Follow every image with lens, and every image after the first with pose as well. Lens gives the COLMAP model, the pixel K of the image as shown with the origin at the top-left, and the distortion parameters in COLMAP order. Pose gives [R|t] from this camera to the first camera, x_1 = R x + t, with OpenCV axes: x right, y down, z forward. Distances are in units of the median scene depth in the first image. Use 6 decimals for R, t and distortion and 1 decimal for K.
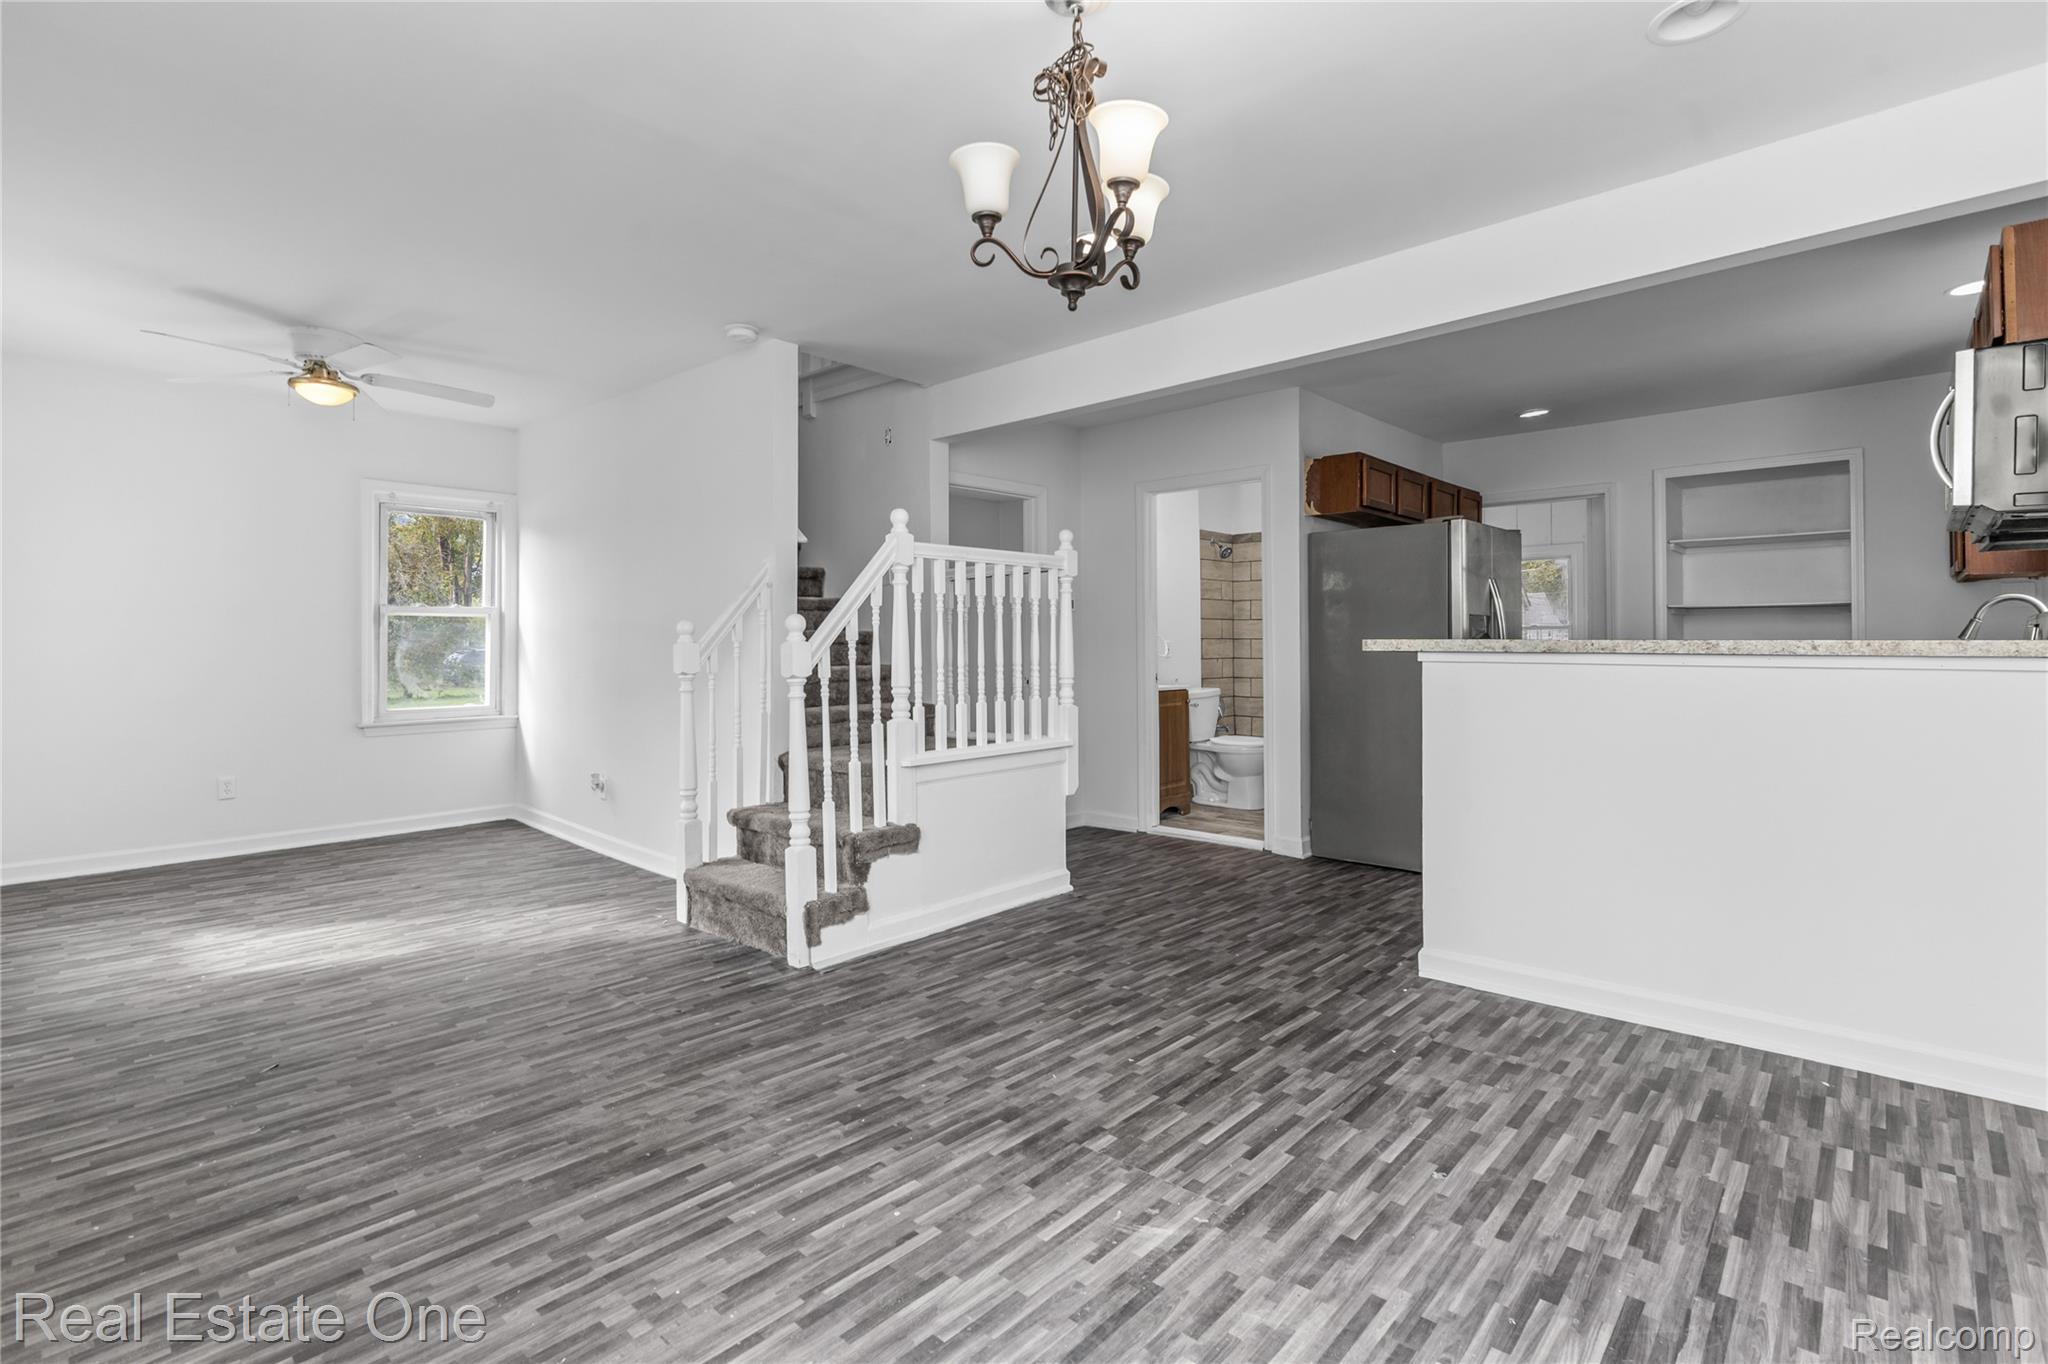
lens RADIAL K [[959.9, 0, 1037.1], [0, 959.9, 636.4], [0, 0, 1]] dist [0.001938, -0.000659]
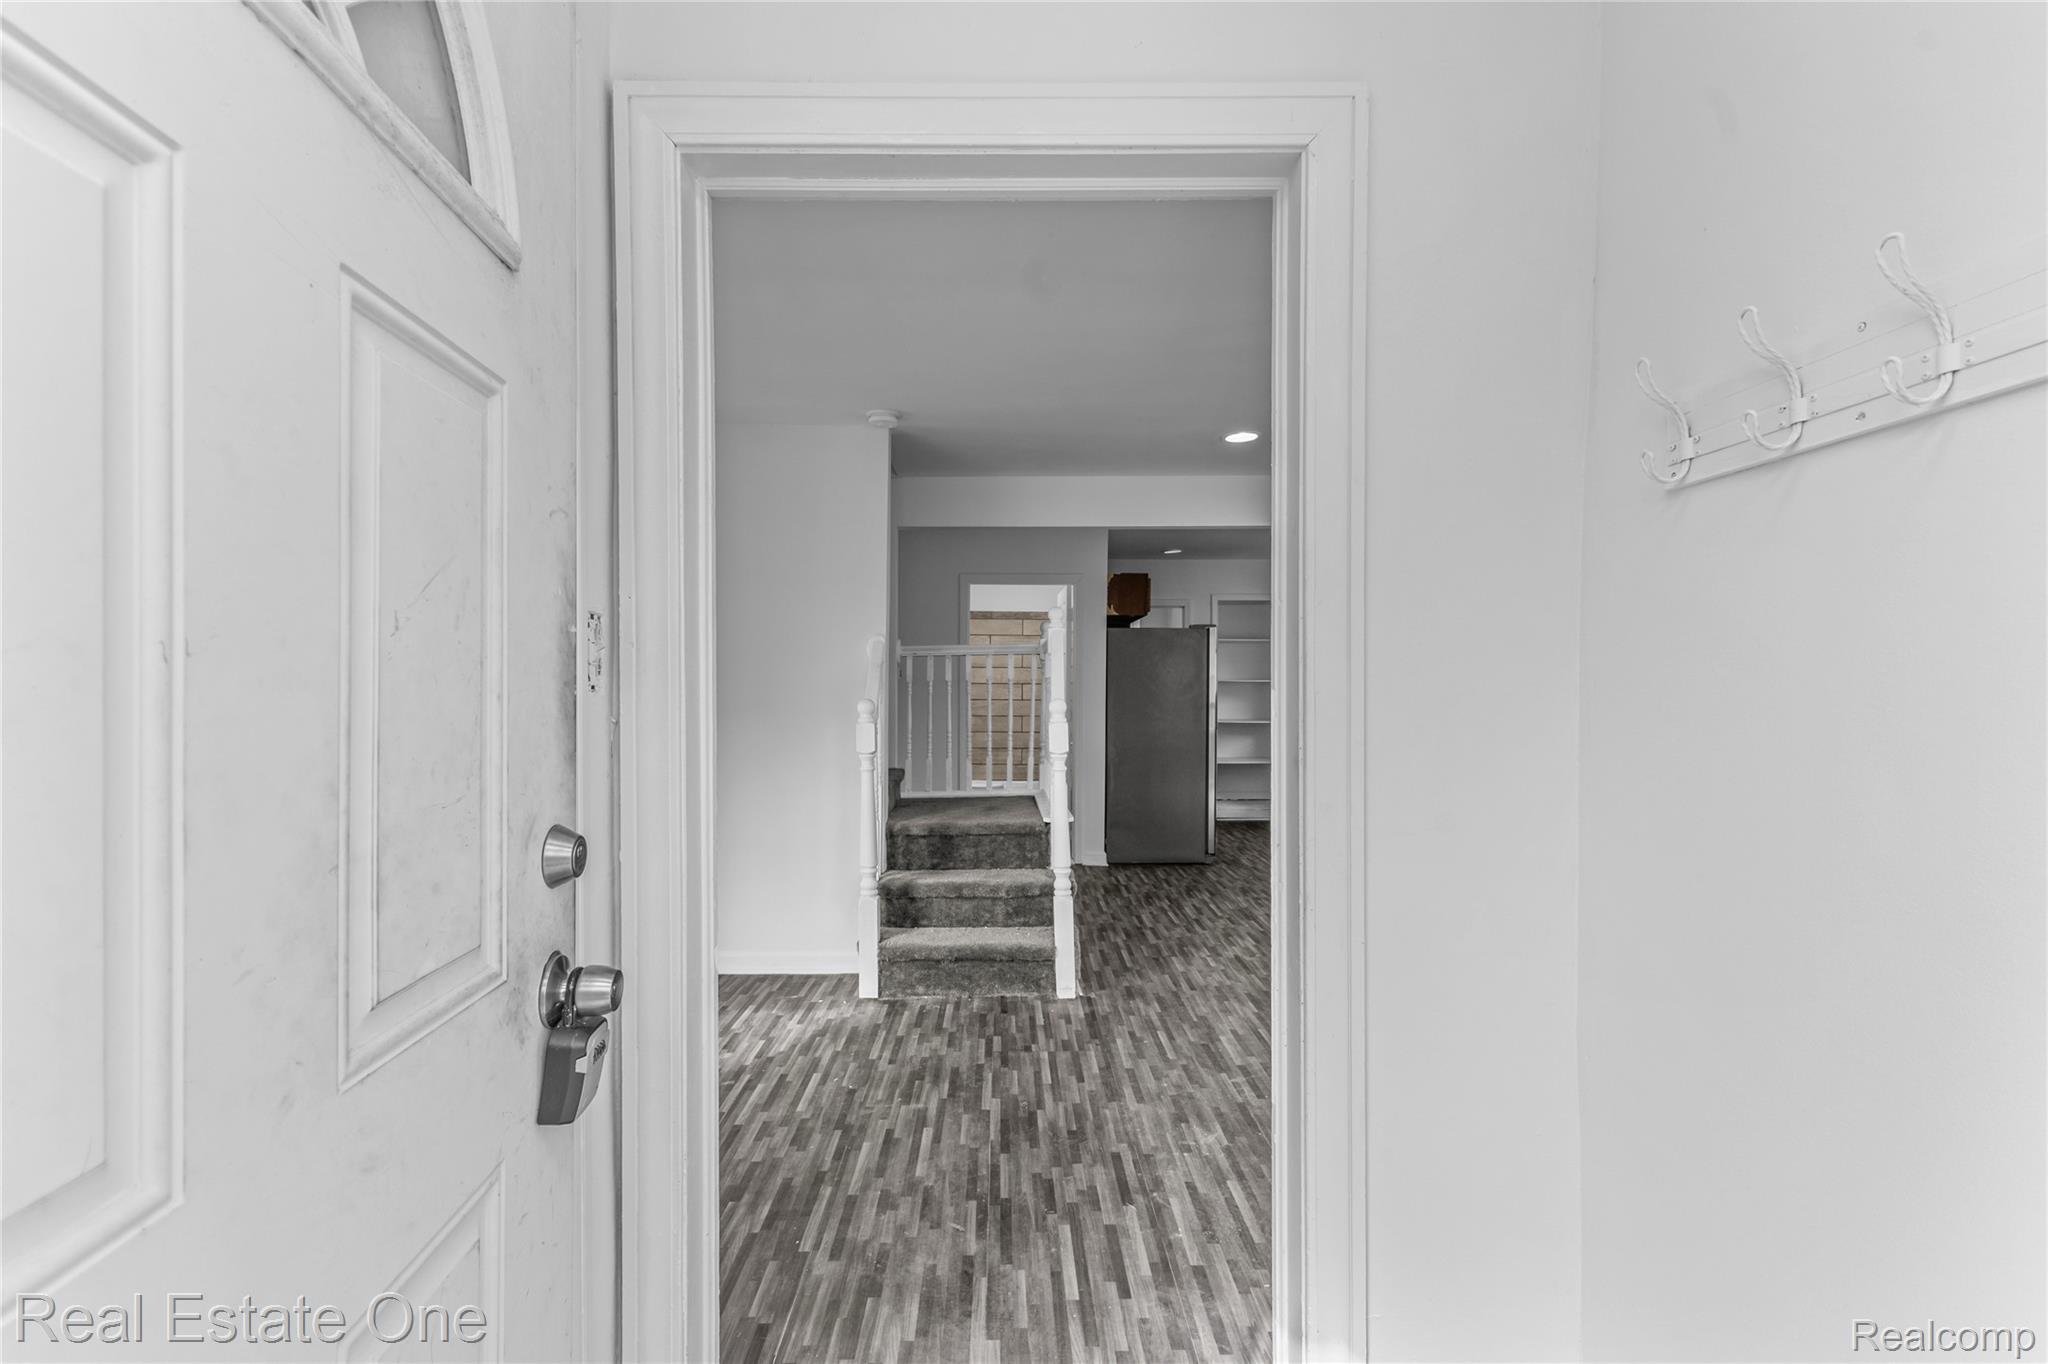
lens RADIAL K [[885.3, 0, 1006.5], [0, 885.3, 687.2], [0, 0, 1]] dist [0.001097, -0.000048]
pose [[0.739733, 0.007173, 0.672862, -1.548136], [-0.010636, 0.999943, 0.001033, -0.056218], [-0.672816, -0.007921, 0.739768, 0.372072]]
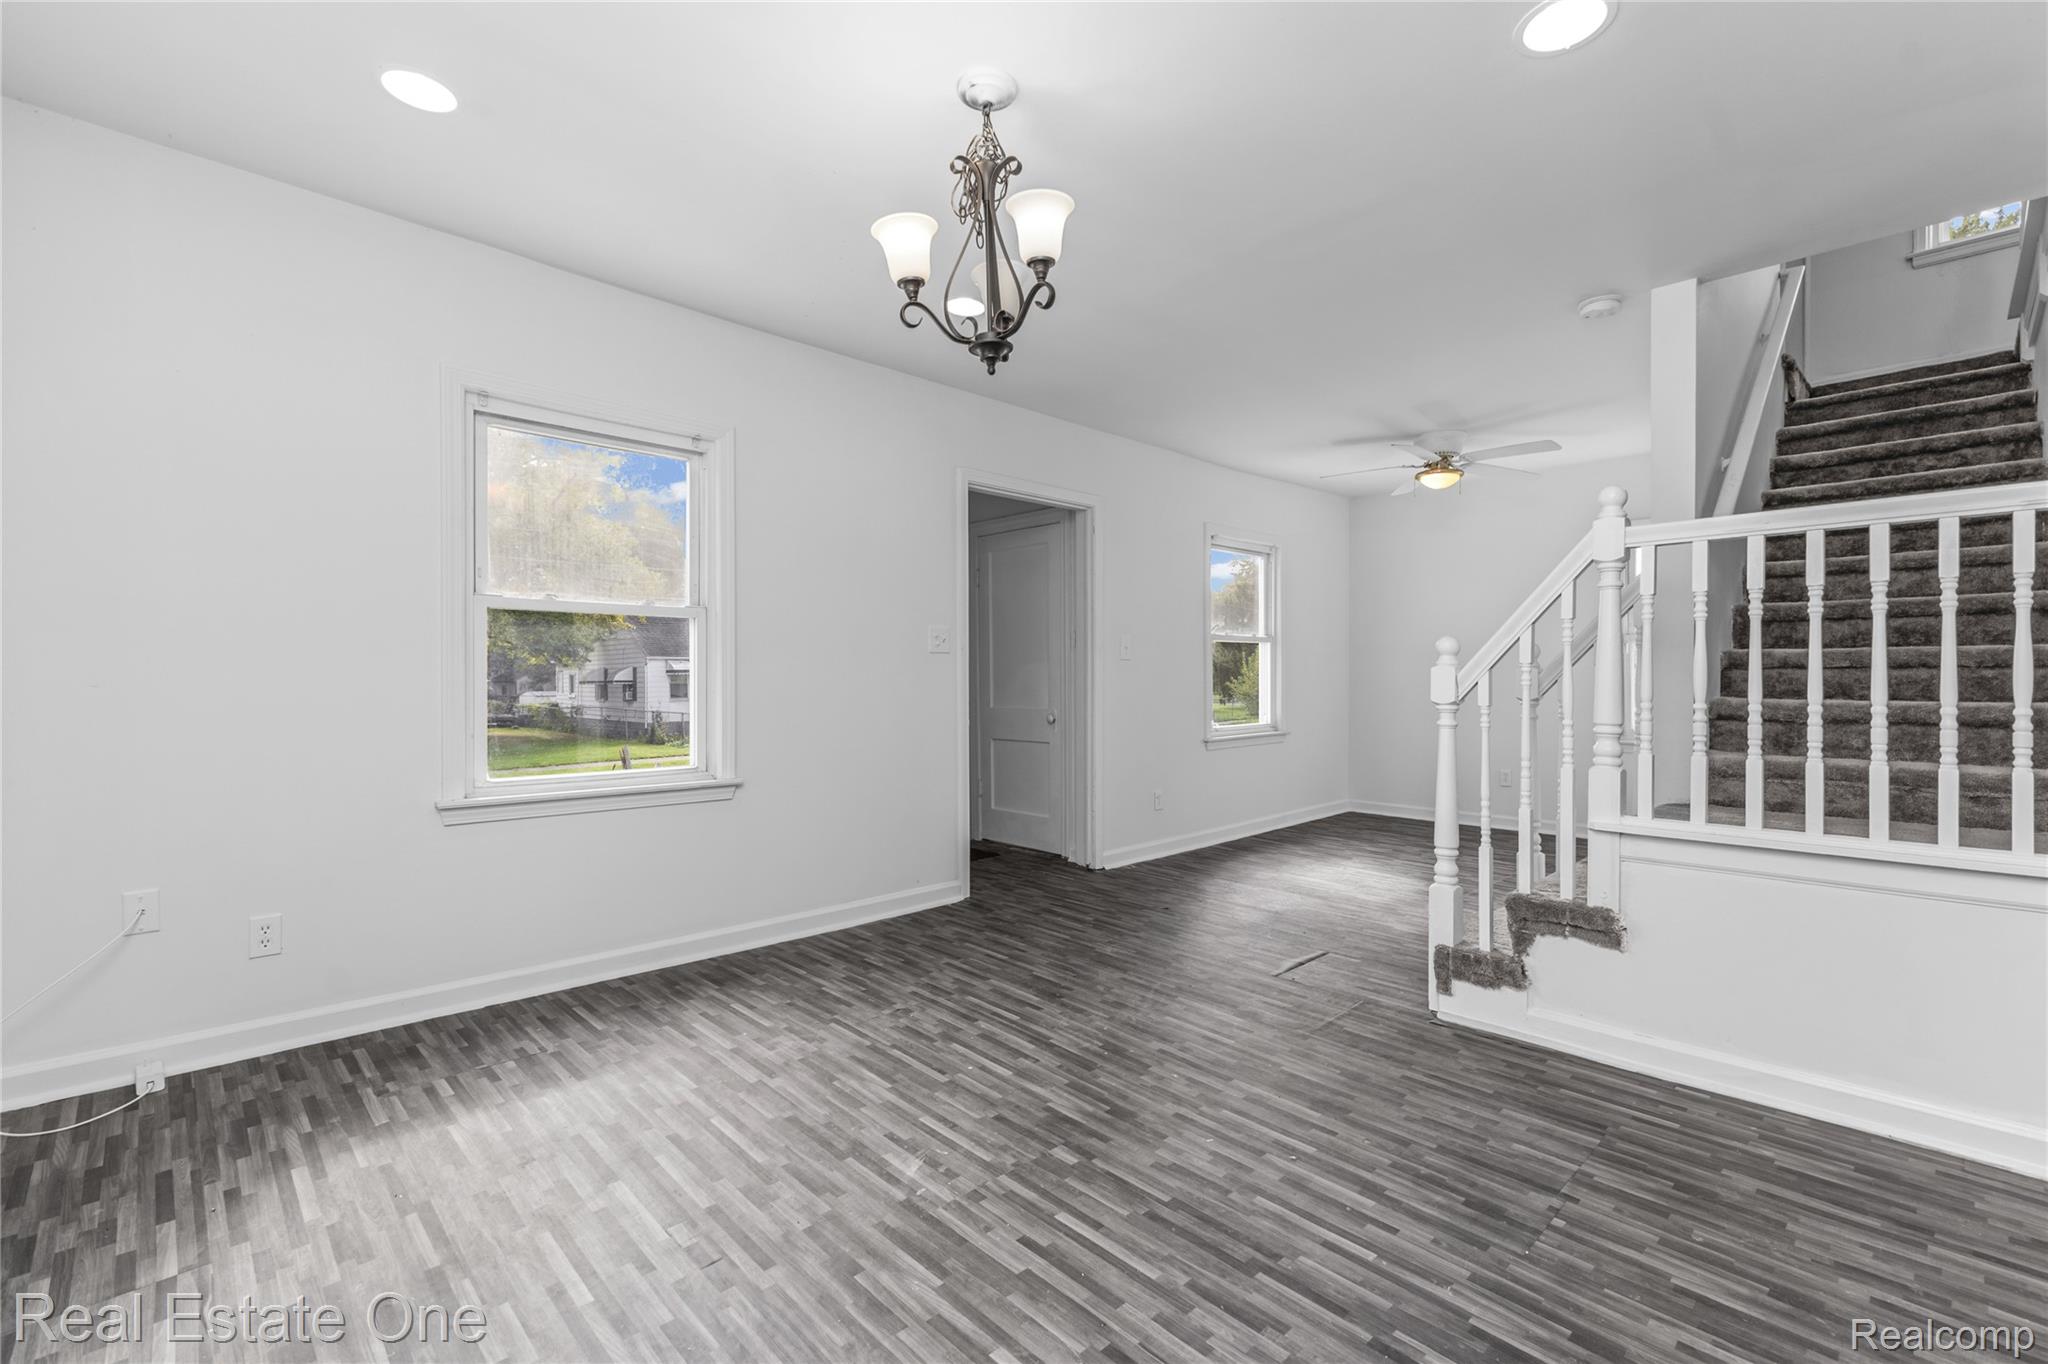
lens RADIAL K [[877.9, 0, 1024.0], [0, 877.9, 682.0], [0, 0, 1]] dist [0.005856, -0.000877]
pose [[-0.076984, 0.011057, -0.996971, 0.957531], [0.011802, 0.999879, 0.010178, 0.012264], [0.996962, -0.010983, -0.077105, 0.992427]]
